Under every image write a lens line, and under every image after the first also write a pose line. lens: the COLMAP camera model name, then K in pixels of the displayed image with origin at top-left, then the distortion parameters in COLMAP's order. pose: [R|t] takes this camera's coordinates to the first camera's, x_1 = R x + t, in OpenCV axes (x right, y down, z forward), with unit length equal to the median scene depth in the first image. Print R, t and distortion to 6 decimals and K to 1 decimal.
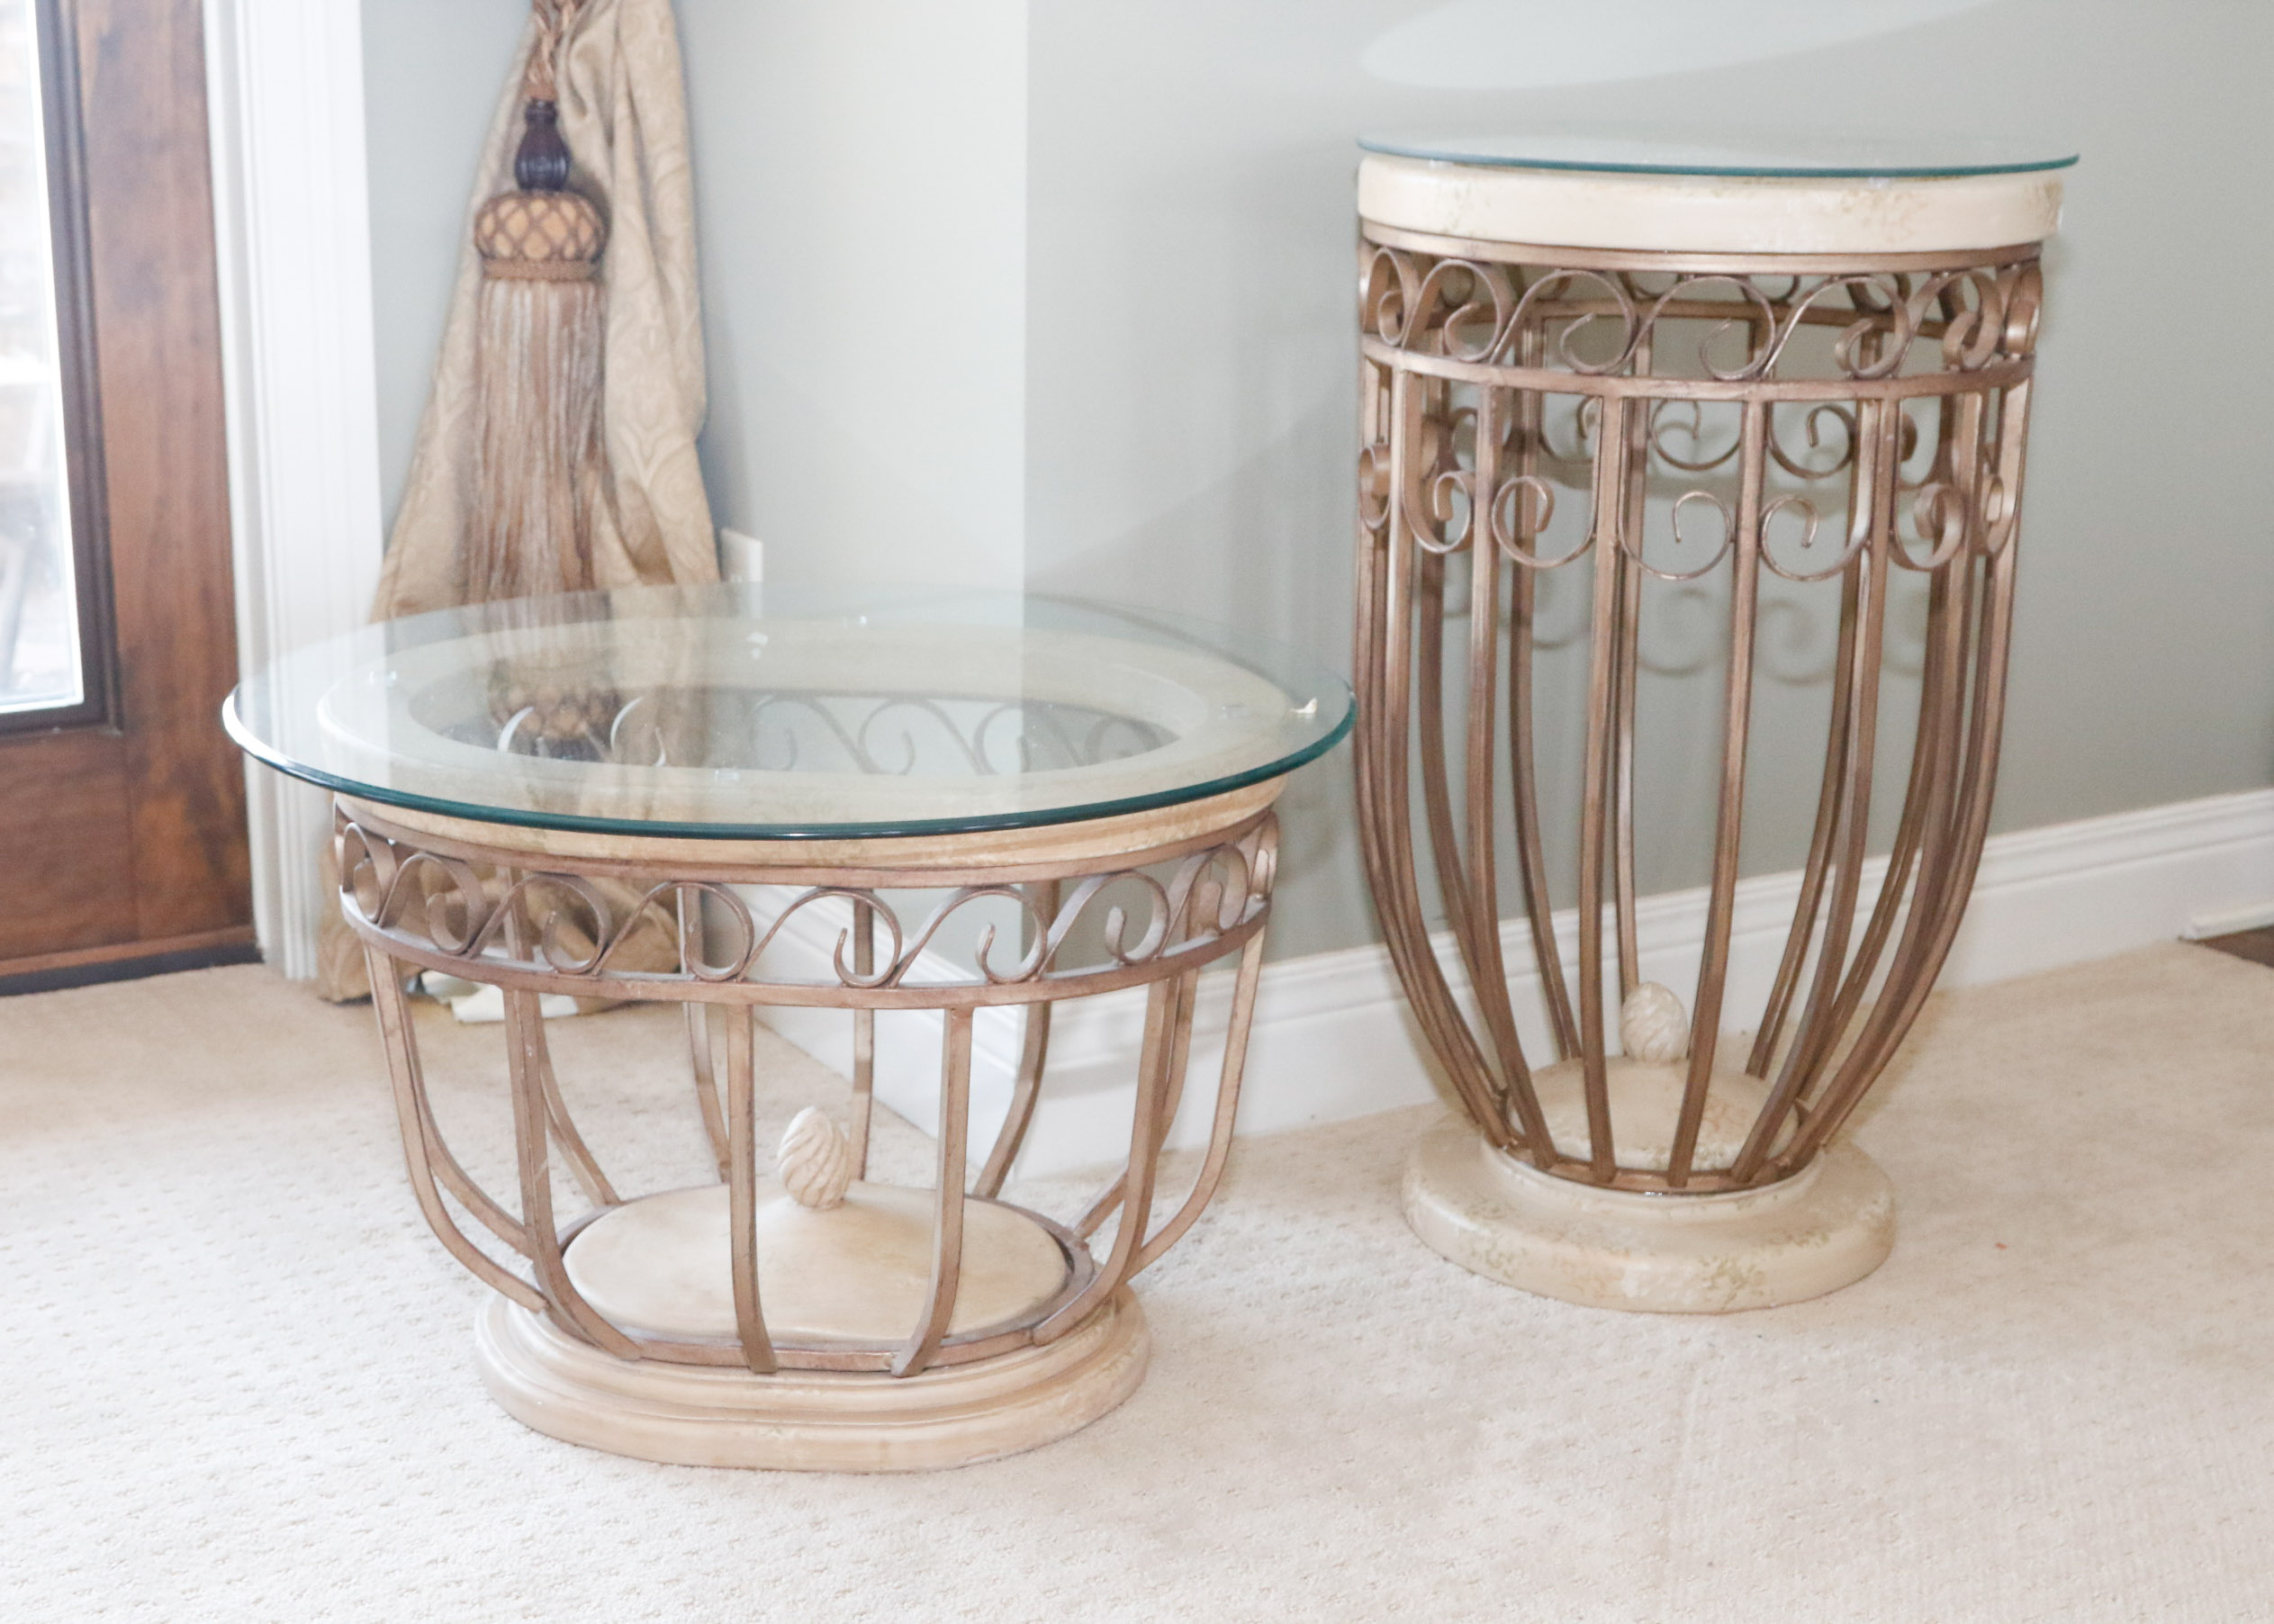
lens RADIAL K [[3402.8, 0, 1142.7], [0, 3402.8, 814.9], [0, 0, 1]] dist [-0.046819, 0.000000]
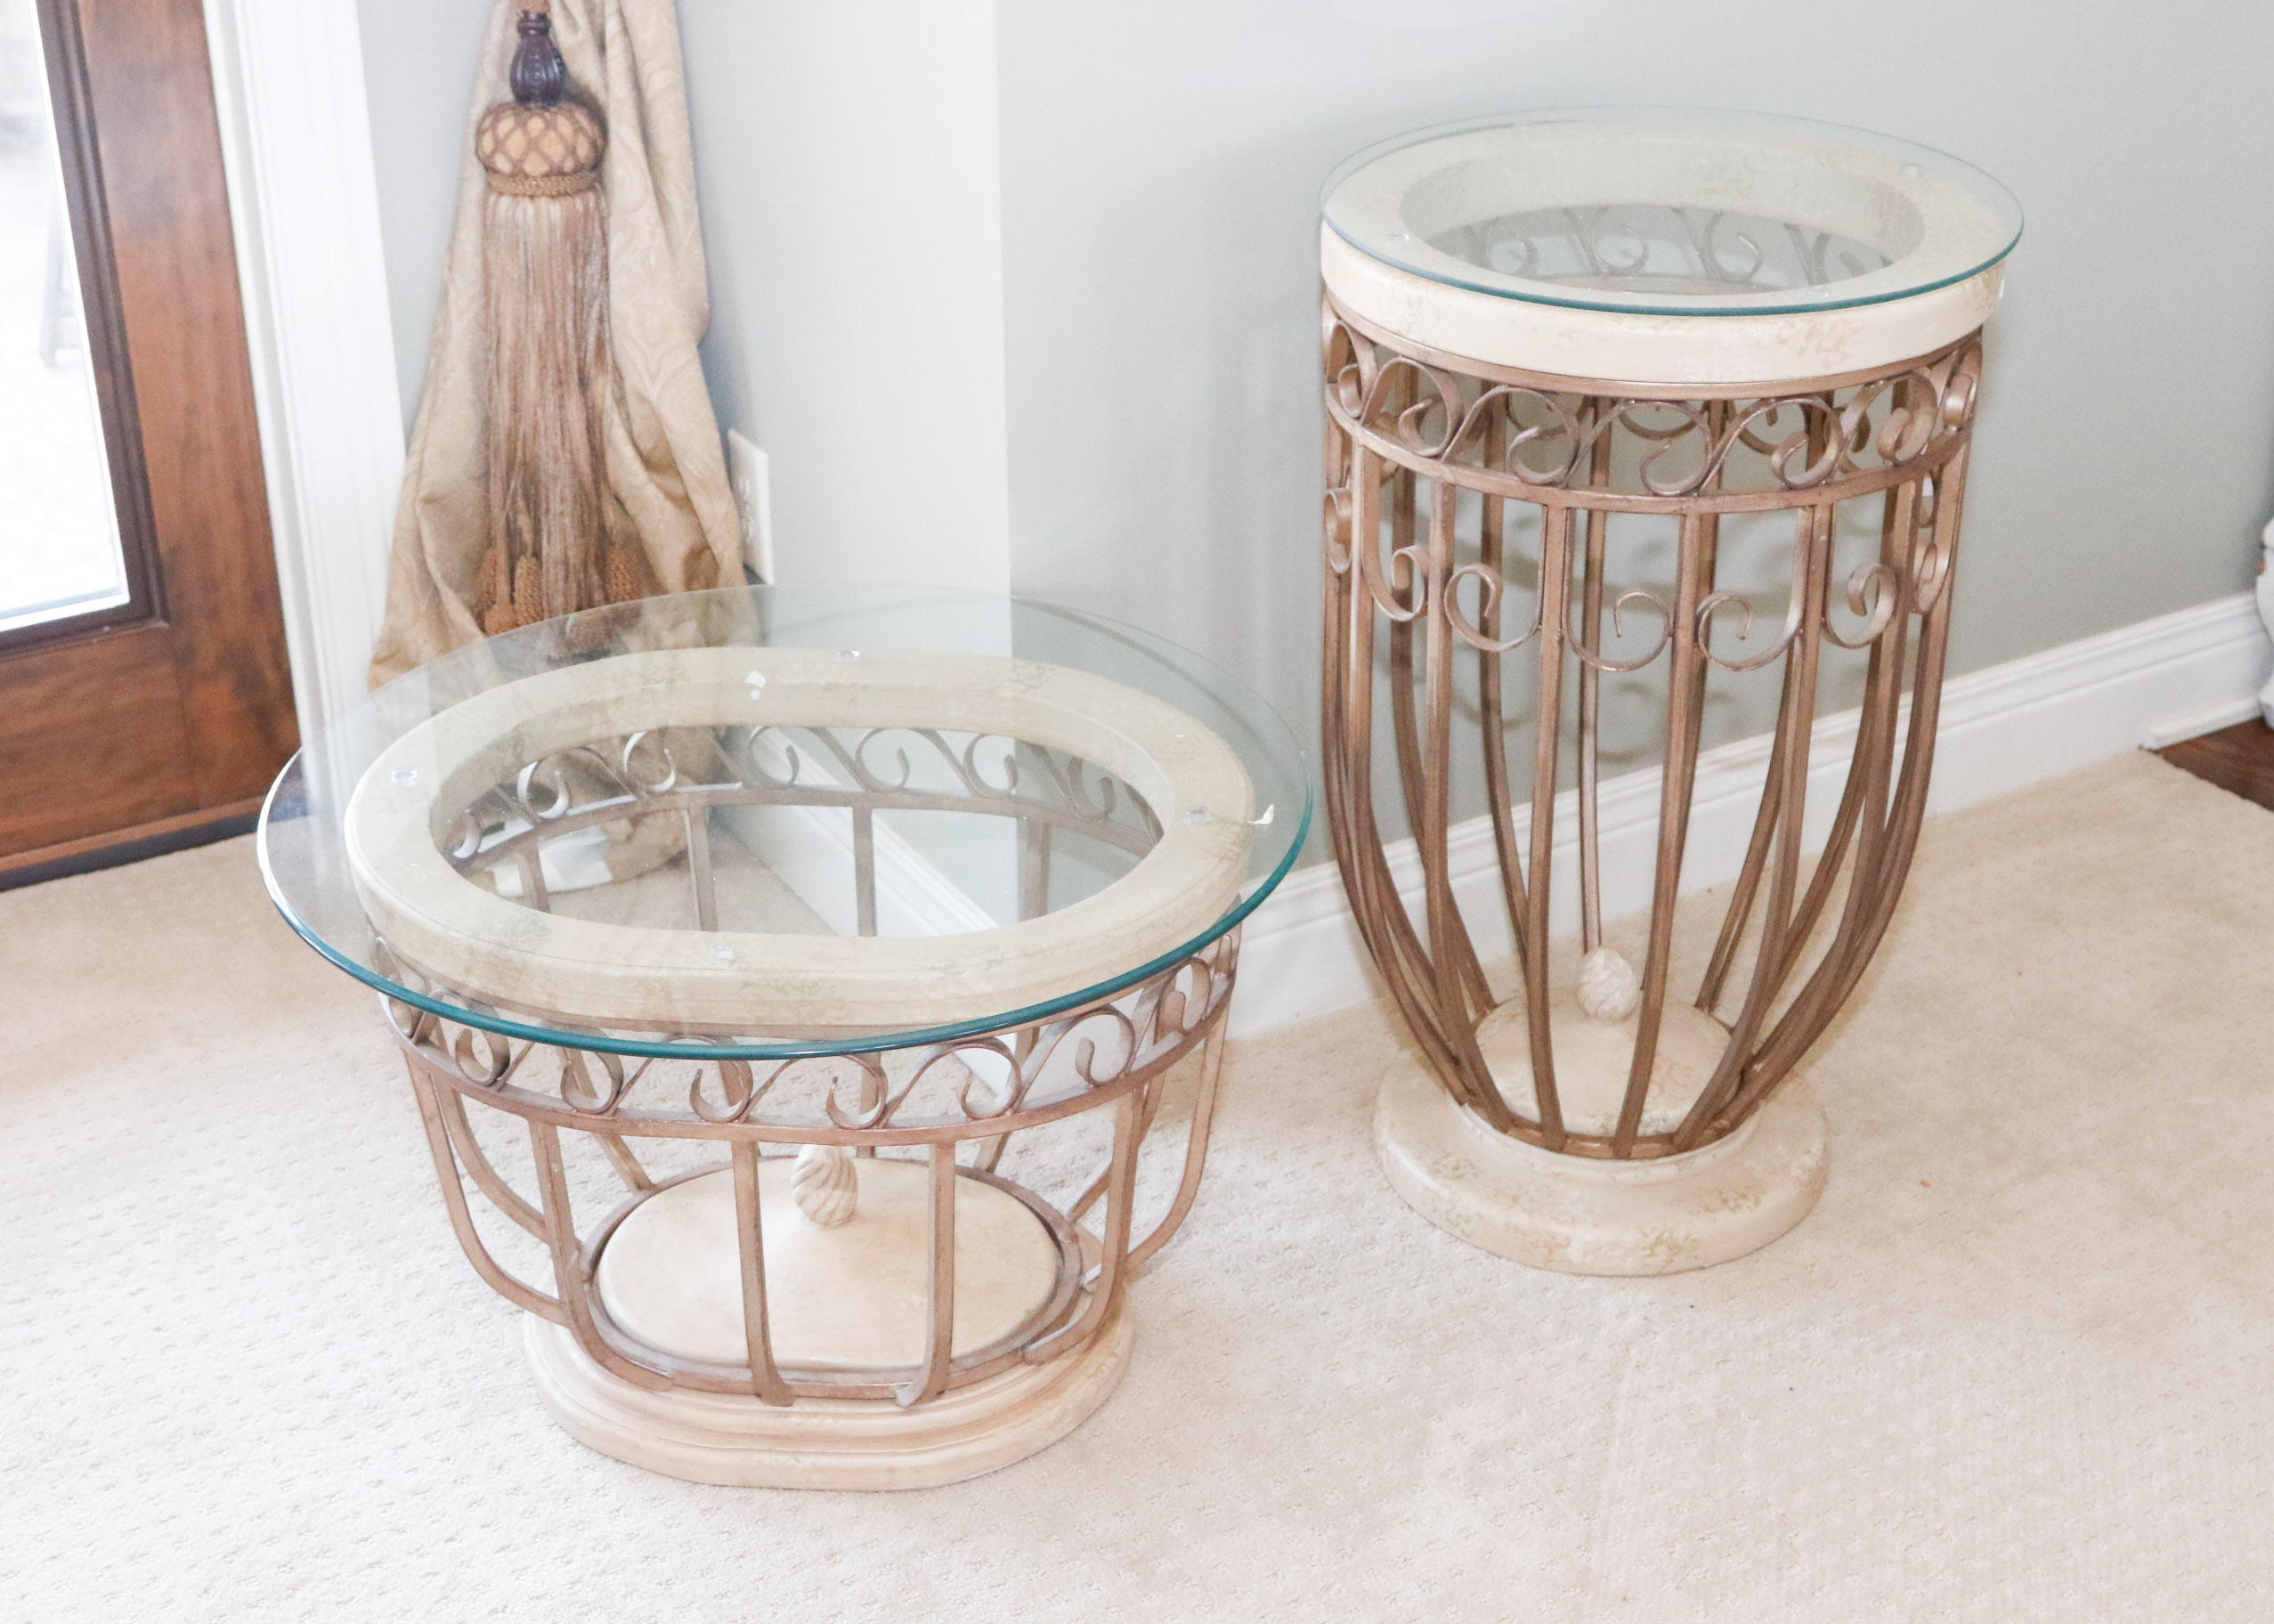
lens RADIAL K [[3402.8, 0, 1148.1], [0, 3402.8, 789.4], [0, 0, 1]] dist [-0.046819, 0.000000]
pose [[0.999686, -0.011759, -0.022135, 0.032990], [0.016016, 0.978996, 0.203247, -0.239852], [0.019280, -0.203538, 0.978877, -0.043830]]
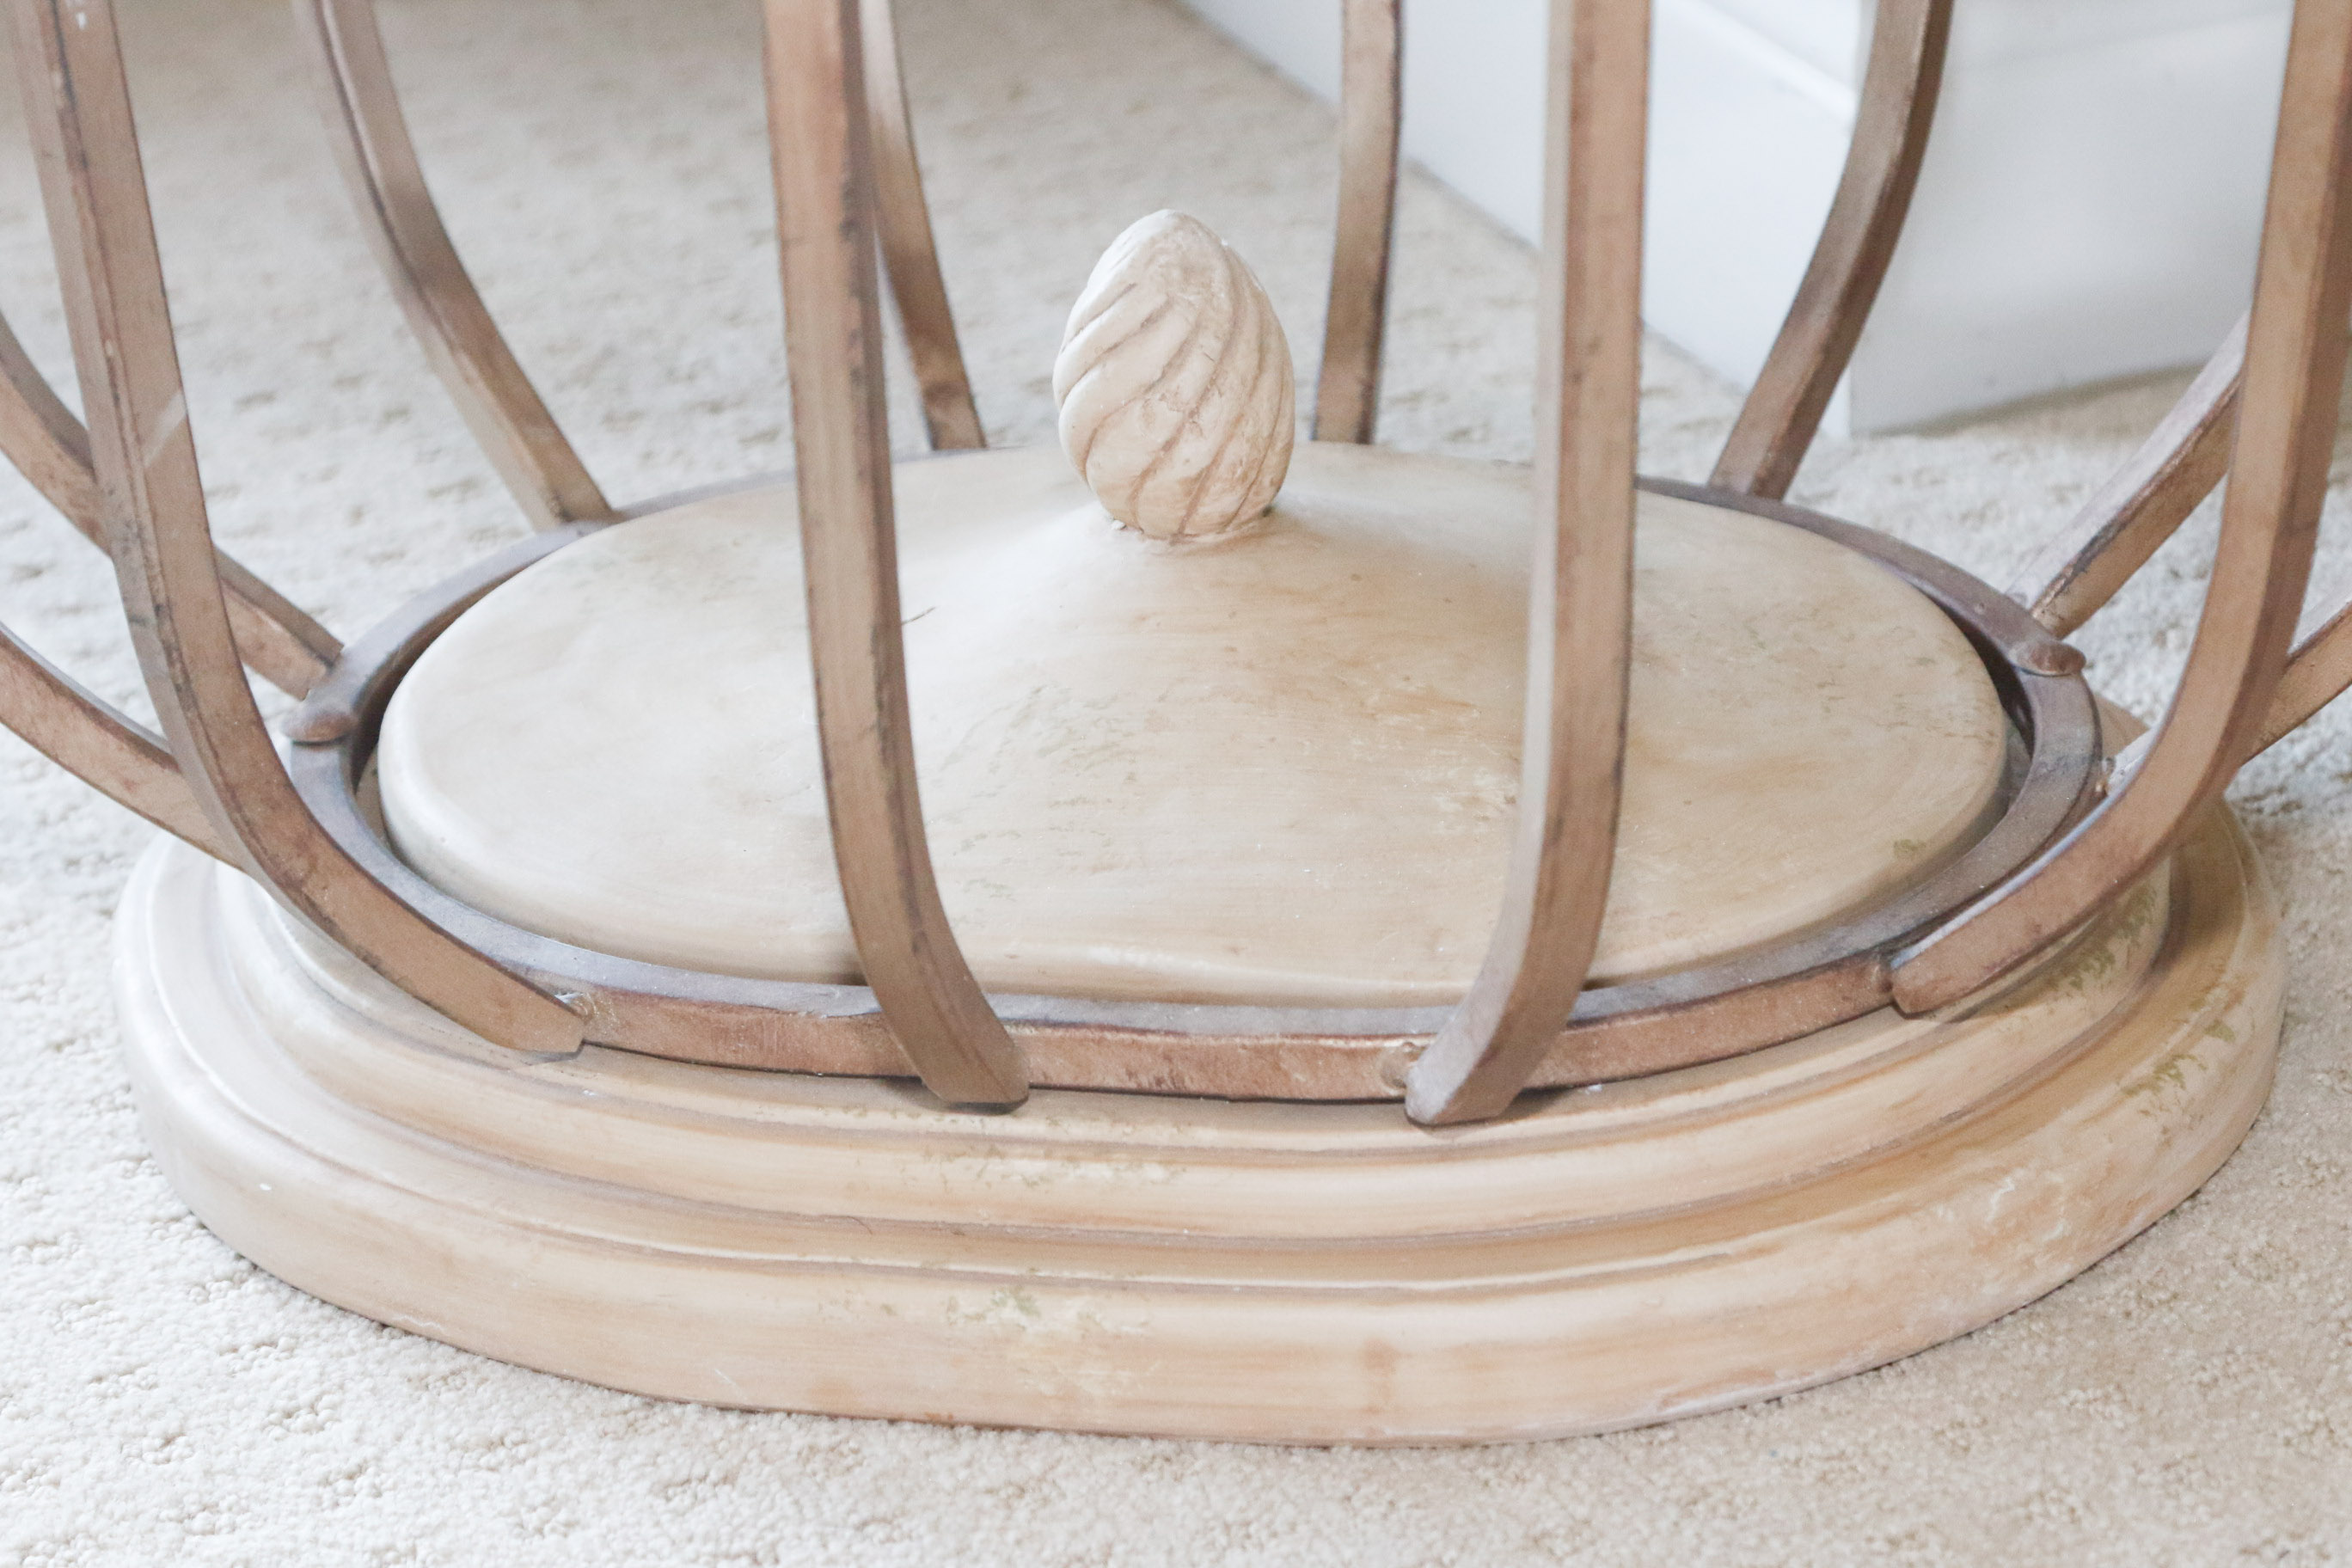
lens RADIAL K [[6386.6, 0, 1175.0], [0, 6386.6, 795.0], [0, 0, 1]] dist [0.209158, 0.000000]
pose [[0.988518, 0.007374, -0.150923, -0.009520], [0.018830, 0.985011, 0.171460, 0.038849], [0.149925, -0.172333, 0.973562, 0.429807]]
